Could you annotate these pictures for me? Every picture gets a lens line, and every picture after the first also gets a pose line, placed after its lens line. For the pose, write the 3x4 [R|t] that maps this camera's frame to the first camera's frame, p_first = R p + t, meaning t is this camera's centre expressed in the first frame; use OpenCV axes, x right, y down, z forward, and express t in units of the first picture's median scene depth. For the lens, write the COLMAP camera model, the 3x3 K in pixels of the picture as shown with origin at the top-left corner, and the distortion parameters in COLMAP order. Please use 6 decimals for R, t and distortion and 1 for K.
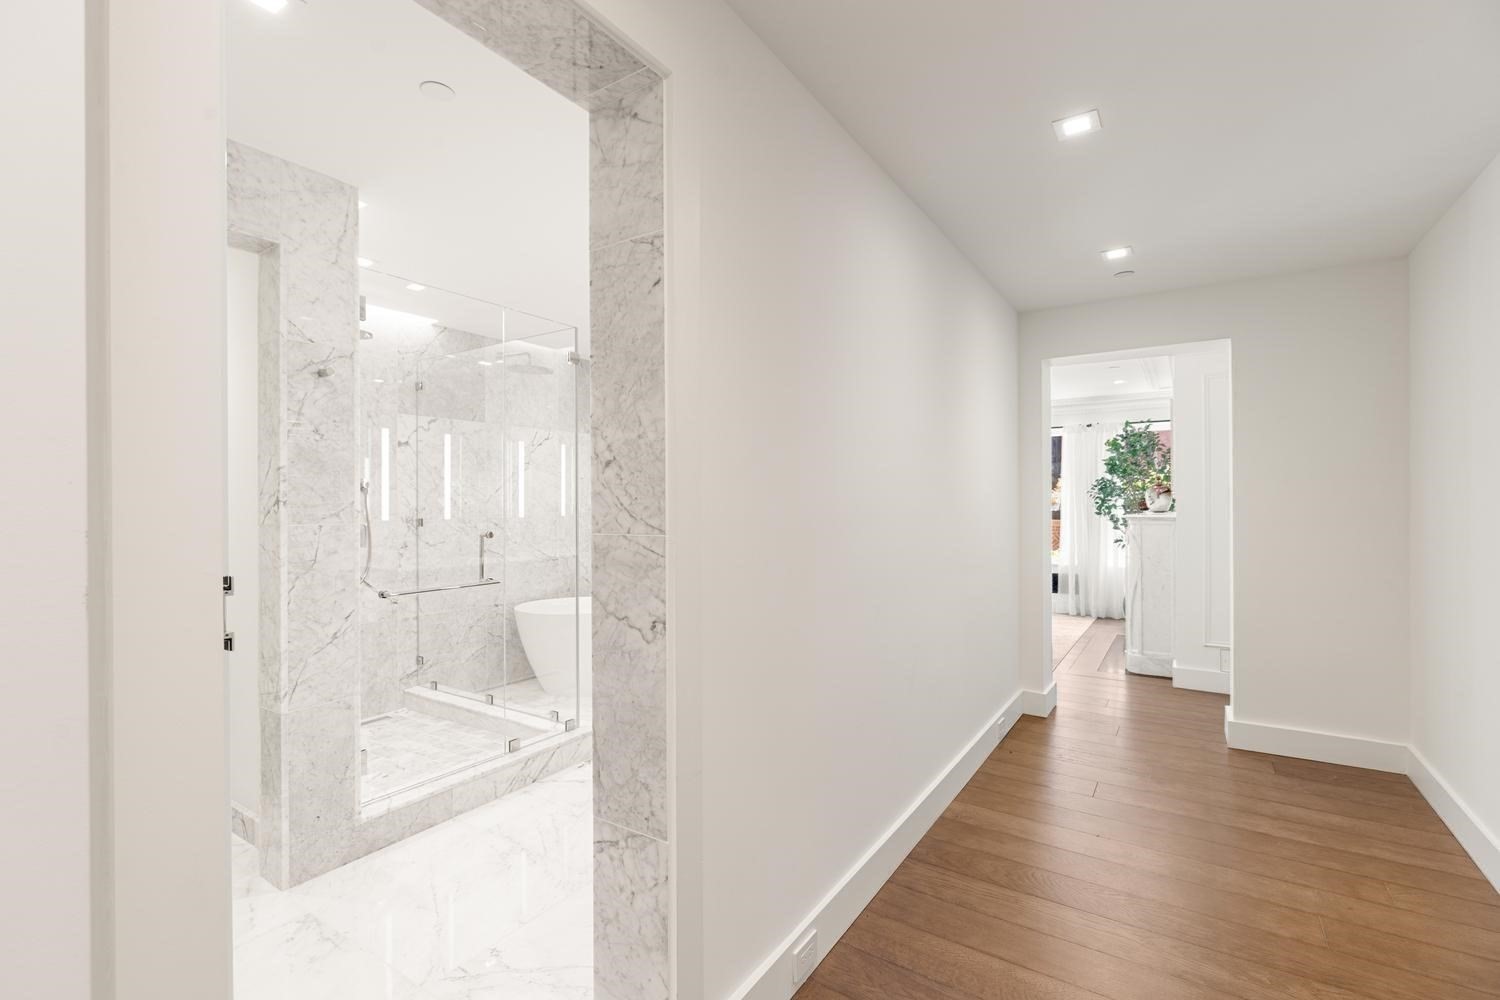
lens RADIAL K [[683.1, 0, 759.5], [0, 683.1, 492.8], [0, 0, 1]] dist [0.007418, -0.000686]
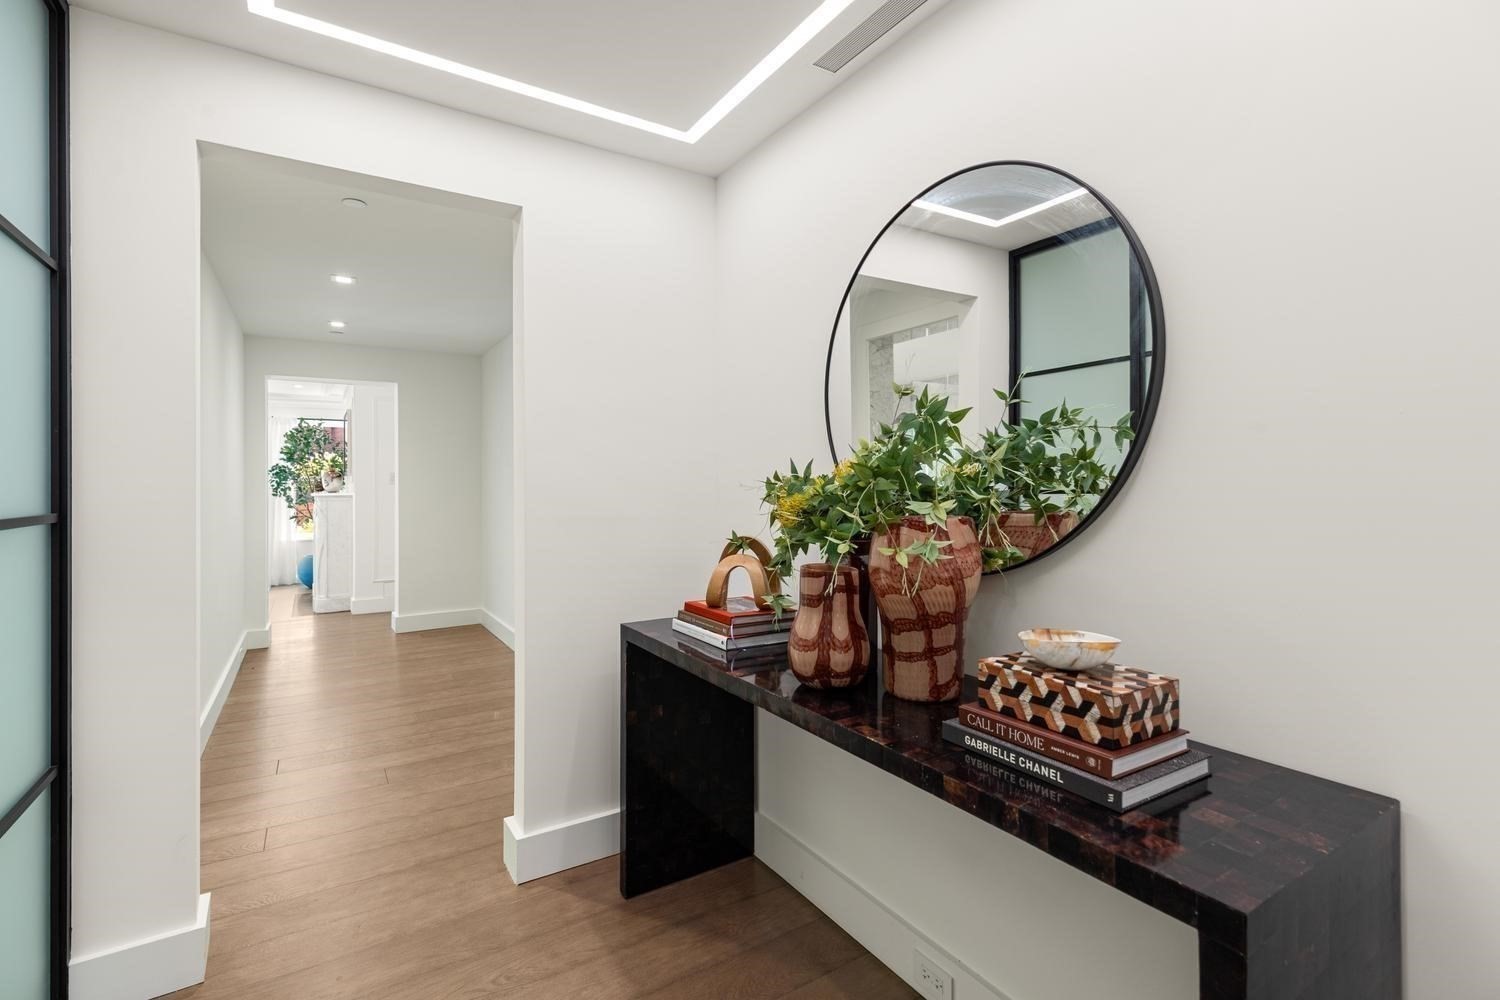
lens RADIAL K [[683.1, 0, 744.7], [0, 683.1, 472.7], [0, 0, 1]] dist [0.007418, -0.000686]
pose [[0.432781, 0.005243, 0.901484, -0.217663], [0.000392, 0.999982, -0.006004, -0.000151], [-0.901499, 0.002952, 0.432772, -0.231455]]
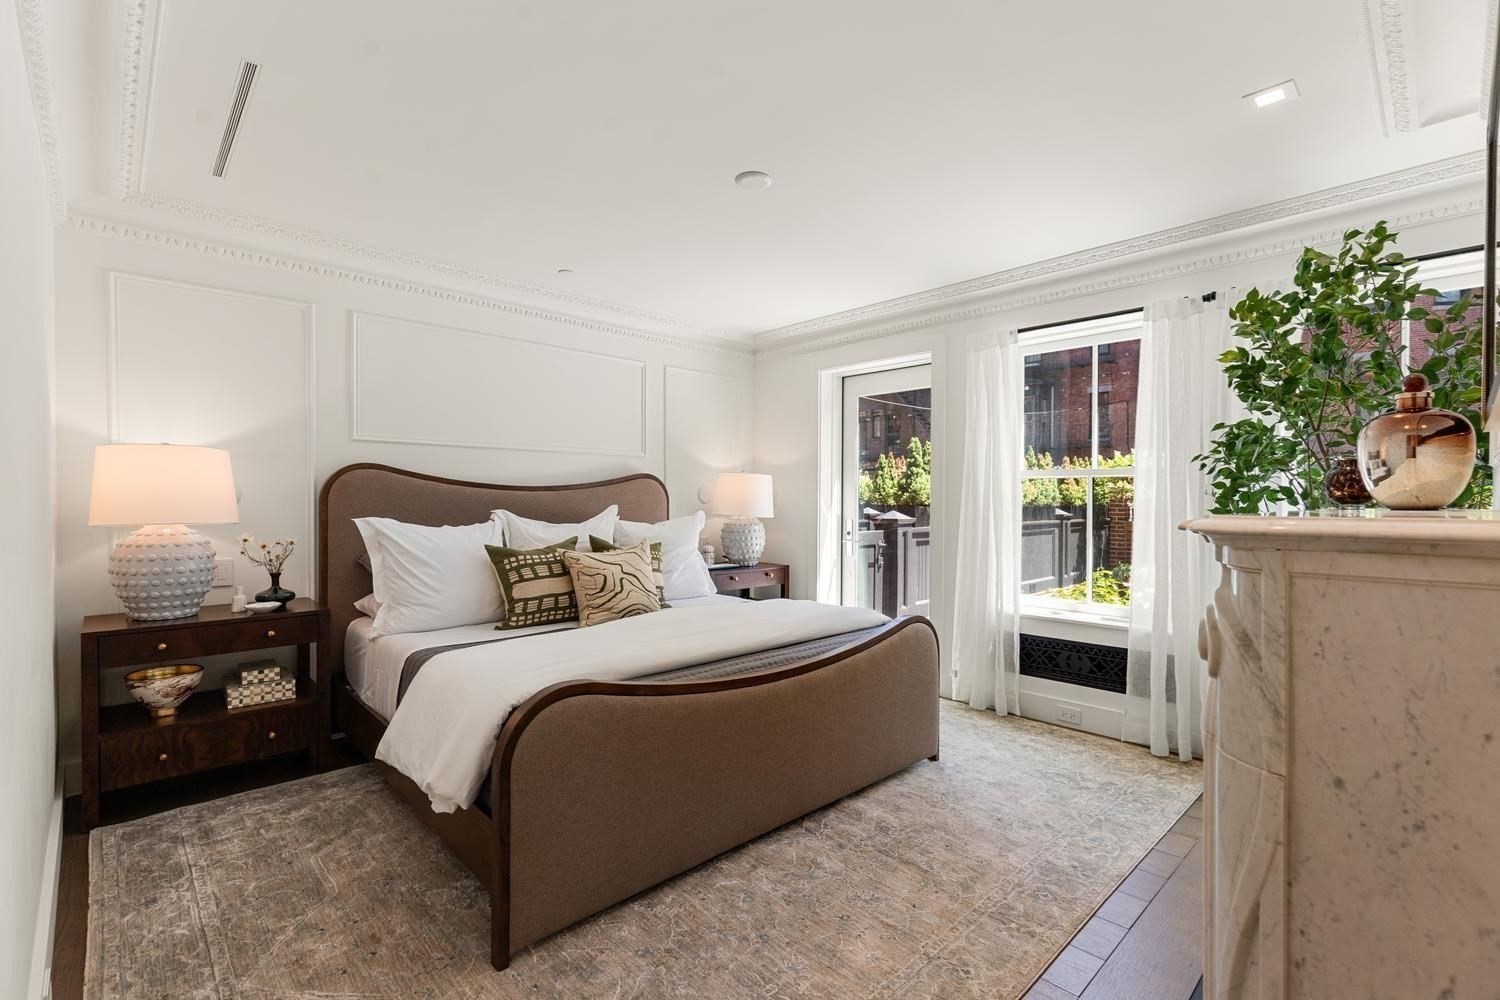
lens RADIAL K [[683.1, 0, 740.2], [0, 683.1, 497.1], [0, 0, 1]] dist [0.007418, -0.000686]
pose [[0.970625, 0.006990, -0.240495, 0.344773], [-0.003159, 0.999862, 0.016314, 0.017356], [0.240576, -0.015075, 0.970513, 0.594287]]
